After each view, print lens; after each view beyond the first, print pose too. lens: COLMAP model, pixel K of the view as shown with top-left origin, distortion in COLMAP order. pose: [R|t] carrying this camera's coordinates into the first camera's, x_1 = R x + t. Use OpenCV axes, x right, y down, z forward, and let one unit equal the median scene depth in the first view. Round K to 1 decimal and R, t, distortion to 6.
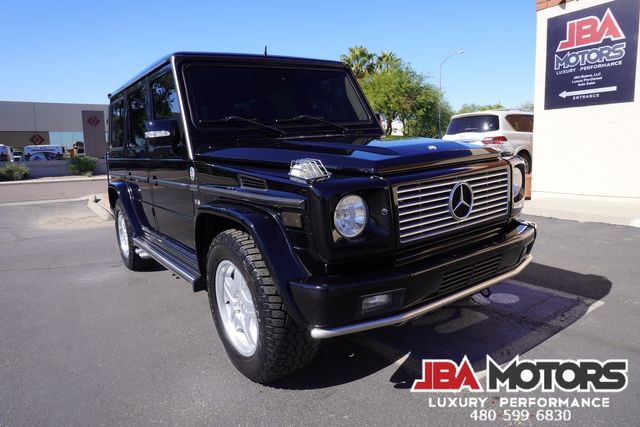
lens RADIAL K [[422.9, 0, 321.7], [0, 422.9, 208.8], [0, 0, 1]] dist [-0.042167, 0.020593]
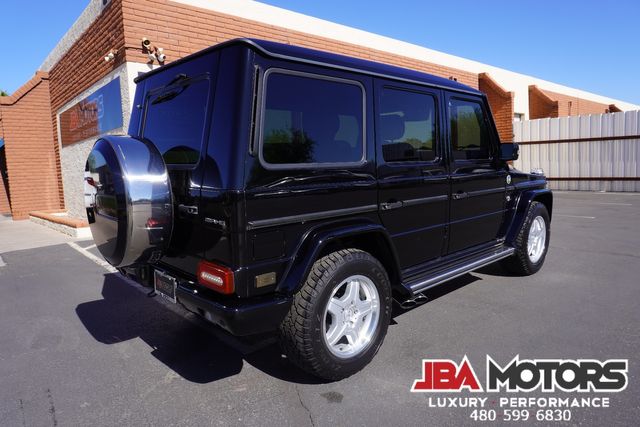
lens RADIAL K [[422.9, 0, 316.3], [0, 422.9, 215.2], [0, 0, 1]] dist [-0.042167, 0.020593]
pose [[-0.126775, -0.066655, 0.989690, -0.747819], [0.181227, 0.979390, 0.089175, -0.096210], [-0.975236, 0.190664, -0.112082, 0.804217]]
